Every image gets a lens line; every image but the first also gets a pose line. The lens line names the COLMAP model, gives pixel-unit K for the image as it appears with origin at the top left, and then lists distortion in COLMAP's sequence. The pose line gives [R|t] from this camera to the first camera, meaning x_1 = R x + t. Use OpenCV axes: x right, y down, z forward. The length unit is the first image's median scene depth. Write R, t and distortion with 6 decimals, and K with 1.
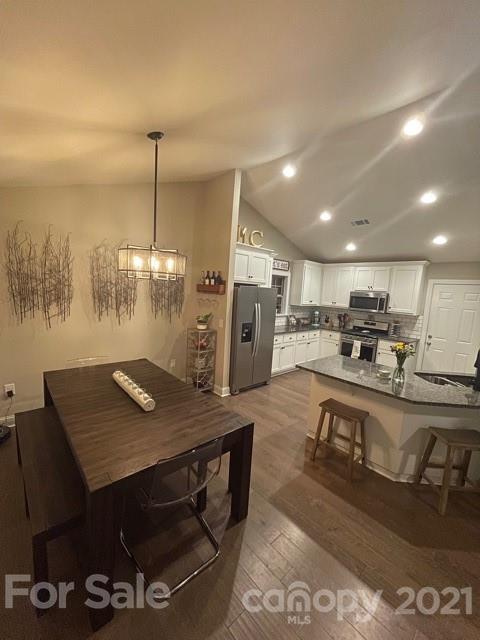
lens RADIAL K [[257.5, 0, 239.1], [0, 257.5, 320.3], [0, 0, 1]] dist [-0.003250, -0.000179]
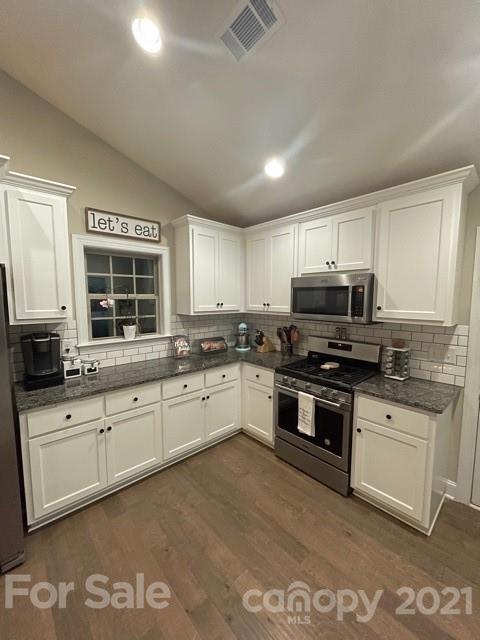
lens RADIAL K [[257.5, 0, 239.5], [0, 257.5, 319.8], [0, 0, 1]] dist [-0.003250, -0.000179]
pose [[0.998358, -0.056538, -0.009168, 0.356146], [0.056206, 0.997870, -0.033112, -0.029453], [0.011021, 0.032543, 0.999410, 0.573671]]
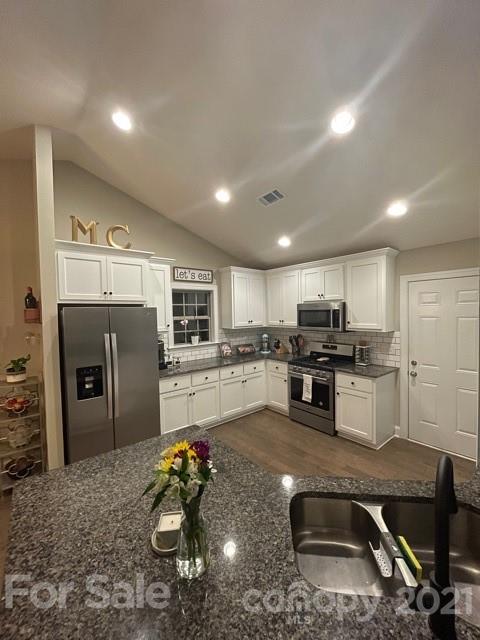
lens RADIAL K [[257.5, 0, 240.6], [0, 257.5, 320.4], [0, 0, 1]] dist [-0.003250, -0.000179]
pose [[0.995761, -0.075437, -0.052624, 0.324085], [0.070397, 0.993284, -0.091821, -0.012761], [0.059197, 0.087727, 0.994384, 0.298778]]
